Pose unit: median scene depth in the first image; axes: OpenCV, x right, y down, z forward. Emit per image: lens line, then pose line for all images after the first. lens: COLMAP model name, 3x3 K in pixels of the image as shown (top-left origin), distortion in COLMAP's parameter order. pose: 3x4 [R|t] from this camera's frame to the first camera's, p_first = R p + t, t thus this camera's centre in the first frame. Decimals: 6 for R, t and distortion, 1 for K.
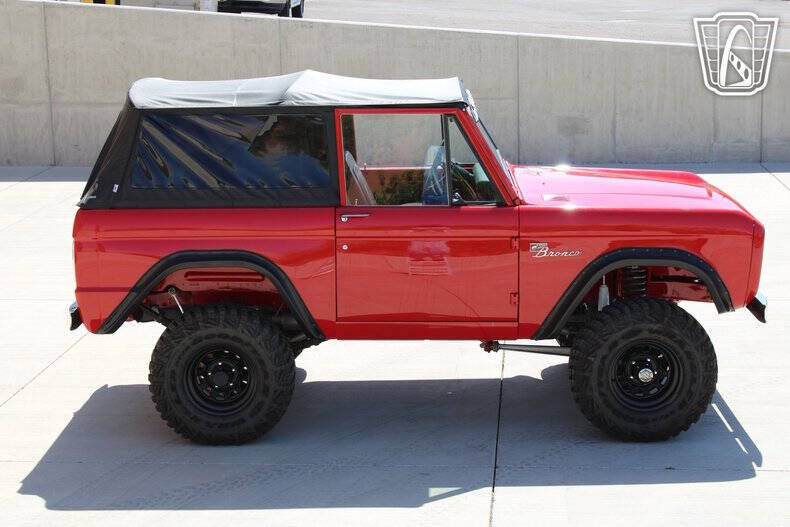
lens RADIAL K [[1520.7, 0, 395.0], [0, 1520.7, 263.5], [0, 0, 1]] dist [0.031359, 0.058217]
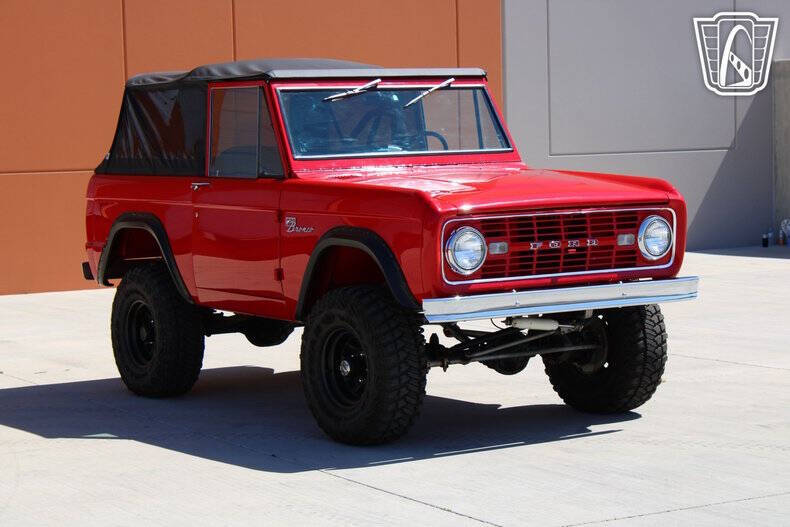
lens RADIAL K [[1906.1, 0, 395.0], [0, 1906.1, 263.5], [0, 0, 1]] dist [0.058752, 0.130121]
pose [[0.560178, 0.057537, -0.826372, 1.117650], [-0.146633, 0.988719, -0.030559, 0.042106], [0.815291, 0.138292, 0.562295, 0.377531]]
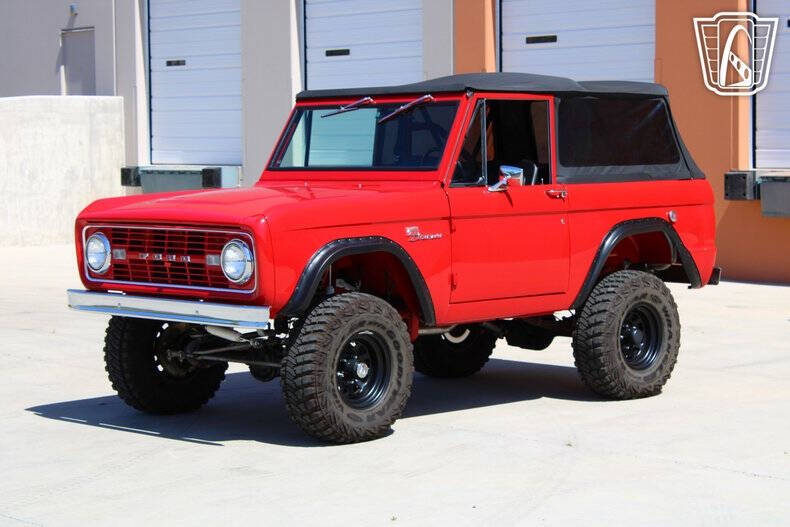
lens RADIAL K [[1906.1, 0, 395.0], [0, 1906.1, 263.5], [0, 0, 1]] dist [0.058752, 0.130121]
pose [[-0.708680, 0.066324, -0.702406, 0.991416], [-0.118779, 0.970146, 0.211445, -0.290008], [0.695460, 0.233278, -0.679645, 2.024721]]
